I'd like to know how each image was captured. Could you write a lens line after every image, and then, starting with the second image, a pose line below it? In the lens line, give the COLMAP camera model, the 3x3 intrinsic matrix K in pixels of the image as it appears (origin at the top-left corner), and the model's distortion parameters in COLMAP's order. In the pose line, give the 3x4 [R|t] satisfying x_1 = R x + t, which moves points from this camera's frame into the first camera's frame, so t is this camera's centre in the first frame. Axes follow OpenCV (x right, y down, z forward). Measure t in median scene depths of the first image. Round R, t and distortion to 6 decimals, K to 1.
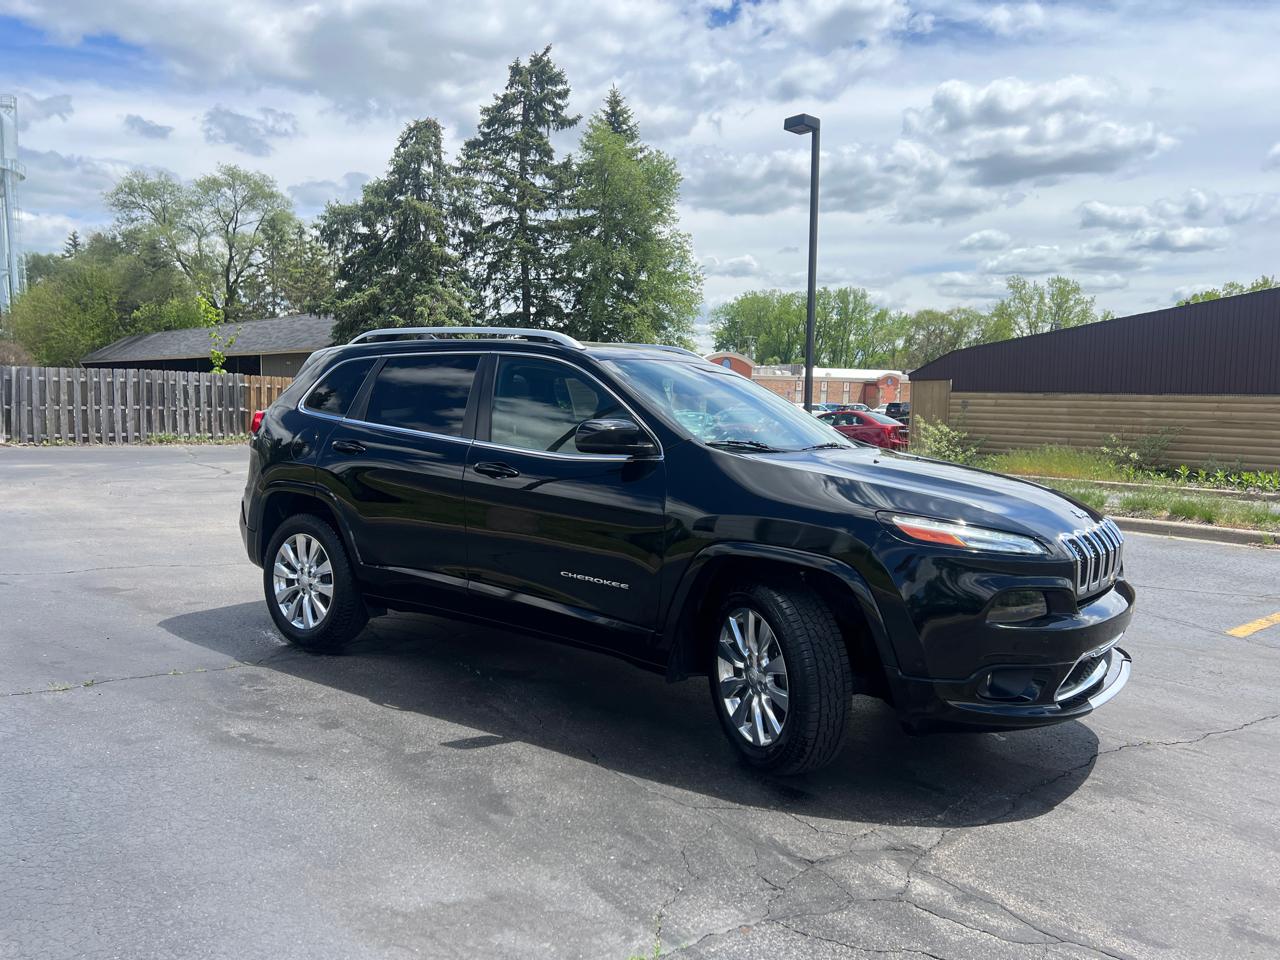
lens RADIAL K [[967.3, 0, 633.8], [0, 967.3, 485.7], [0, 0, 1]] dist [0.062112, -0.059568]
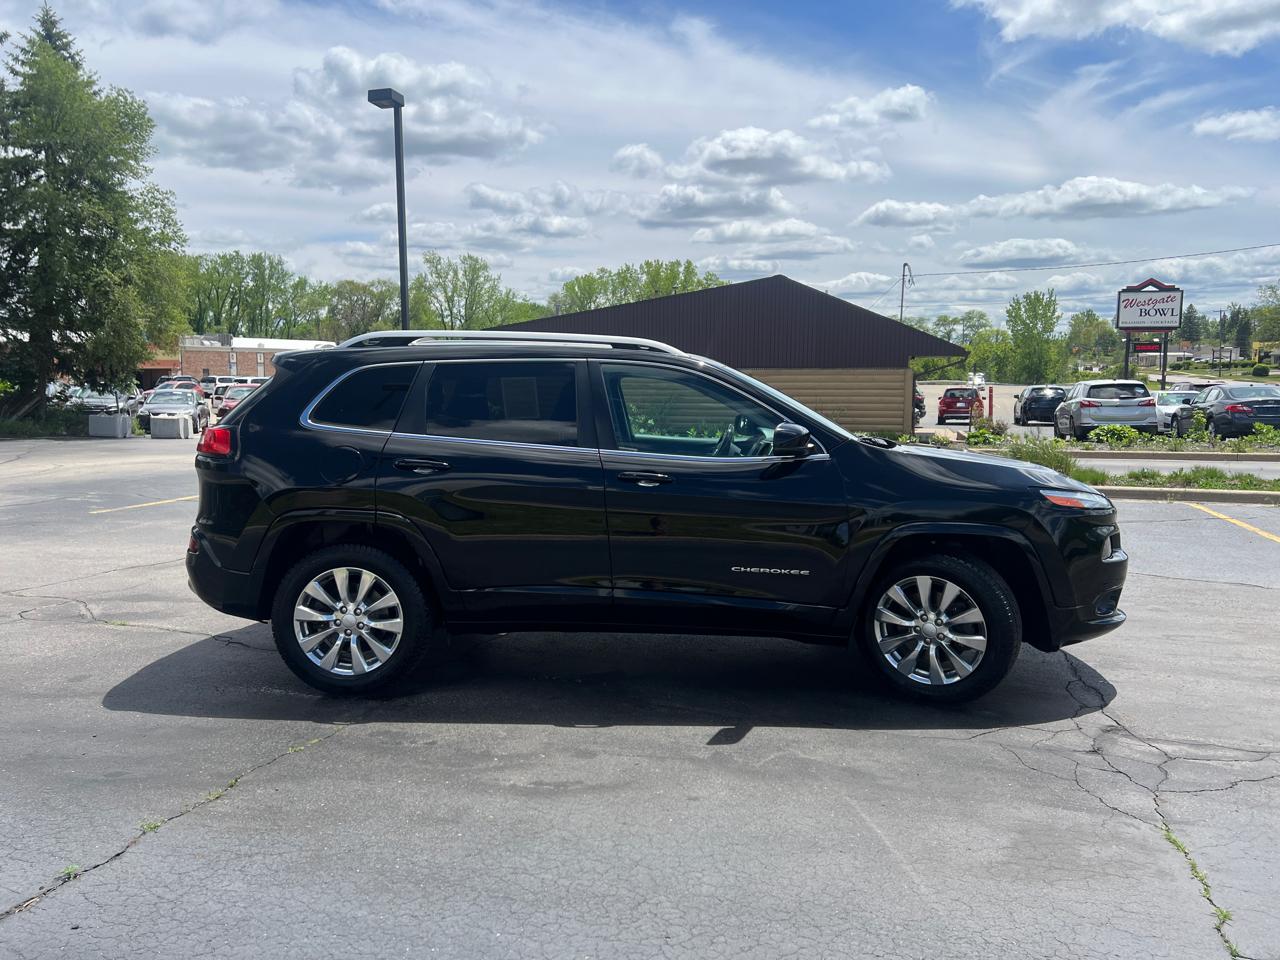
lens RADIAL K [[972.6, 0, 636.4], [0, 972.6, 485.1], [0, 0, 1]] dist [0.063693, -0.069243]
pose [[0.831505, -0.081588, 0.549494, -0.062390], [0.065568, 0.996656, 0.048762, -0.005108], [-0.551635, -0.004517, 0.834074, 0.013490]]
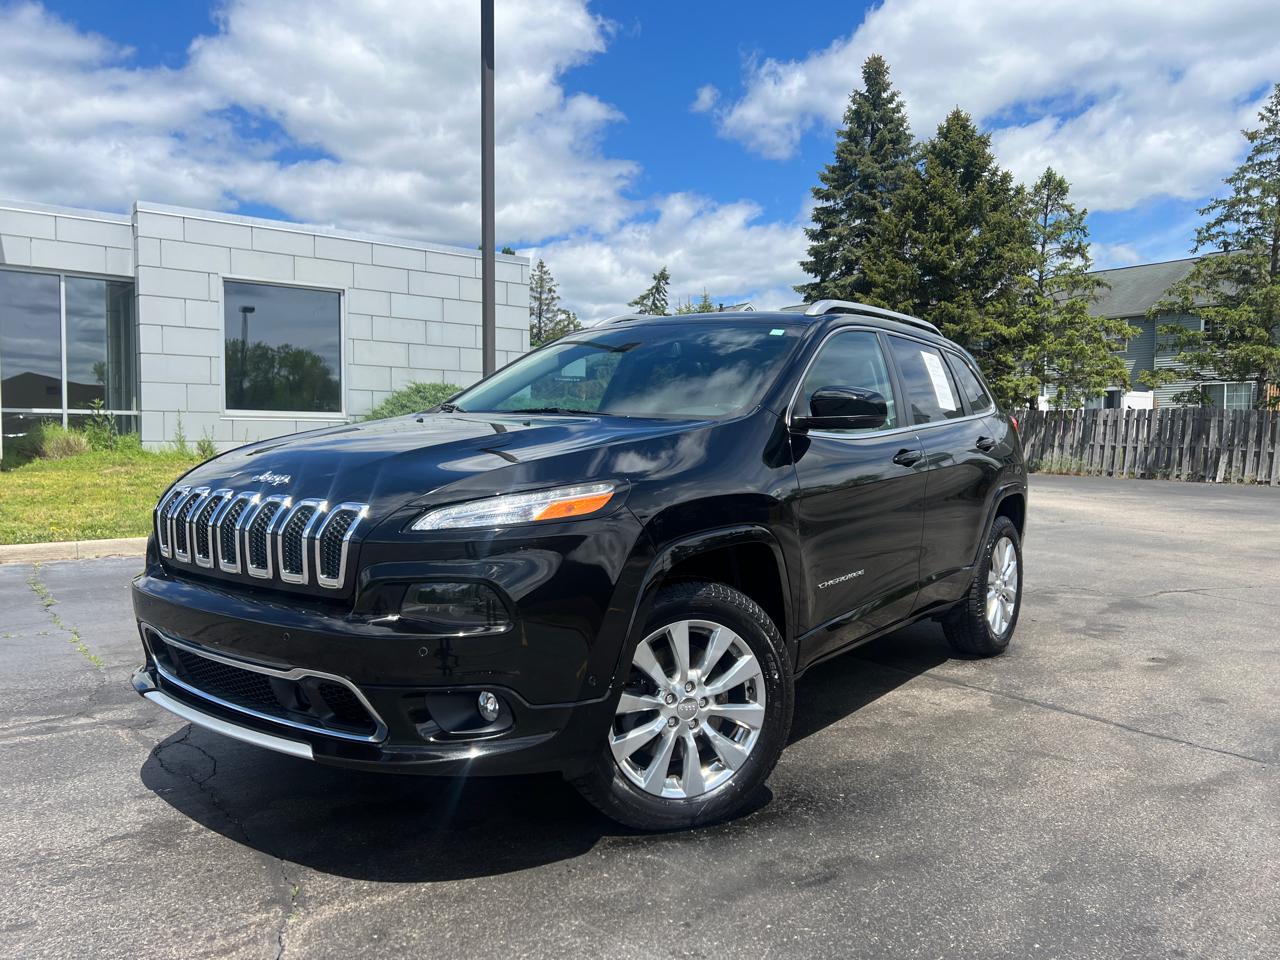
lens RADIAL K [[967.3, 0, 633.8], [0, 967.3, 485.7], [0, 0, 1]] dist [0.062112, -0.059568]
pose [[-0.047901, 0.030787, -0.998378, 0.092679], [-0.103890, 0.993950, 0.035635, -0.001705], [0.993435, 0.105428, -0.044412, 0.103956]]
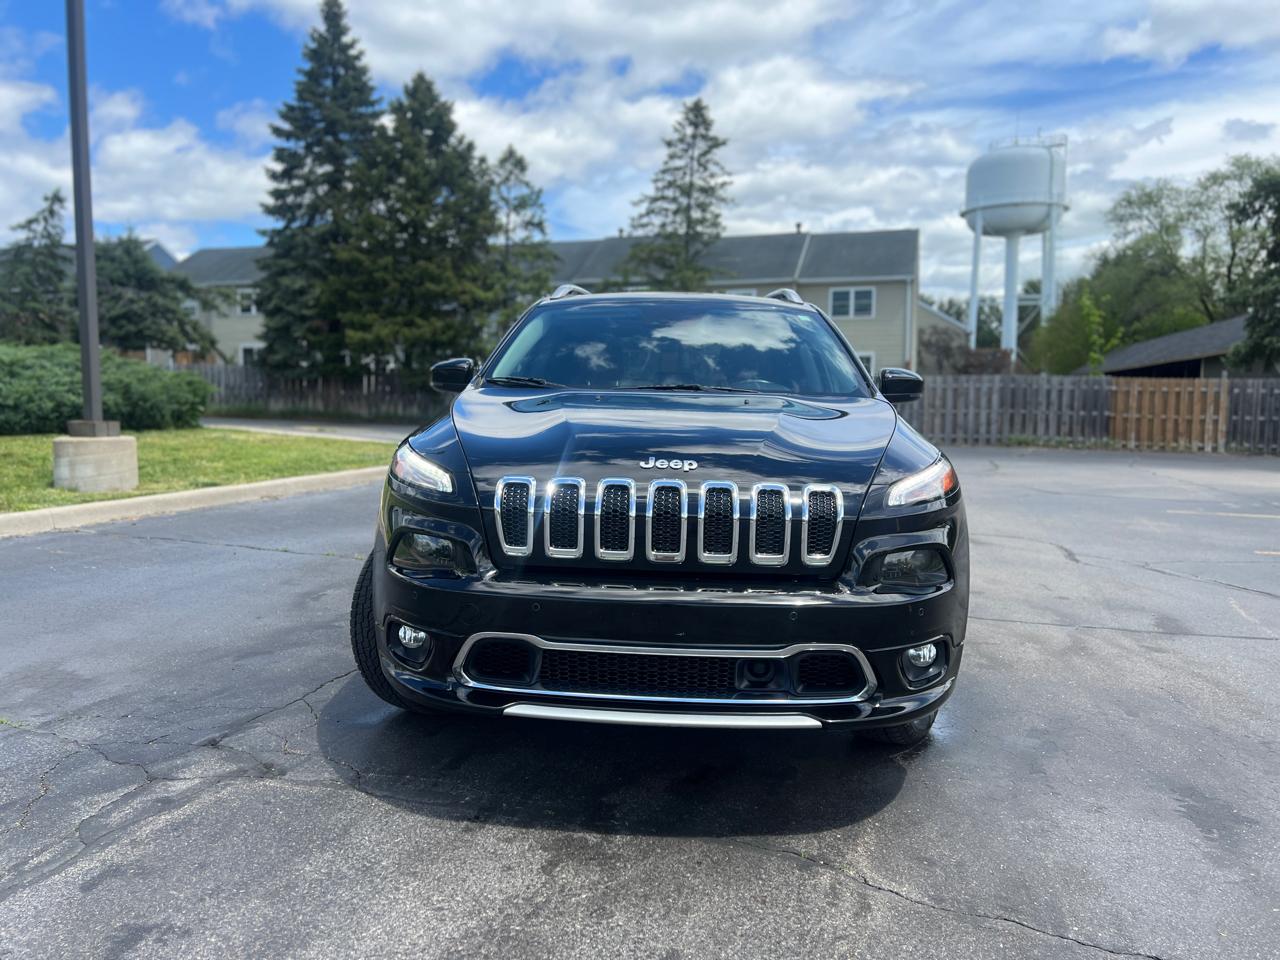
lens RADIAL K [[972.6, 0, 636.4], [0, 972.6, 485.1], [0, 0, 1]] dist [0.063693, -0.069243]
pose [[0.535828, 0.061951, -0.842051, 0.082097], [-0.077899, 0.996678, 0.023757, 0.002308], [0.840726, 0.052865, 0.538874, 0.048891]]
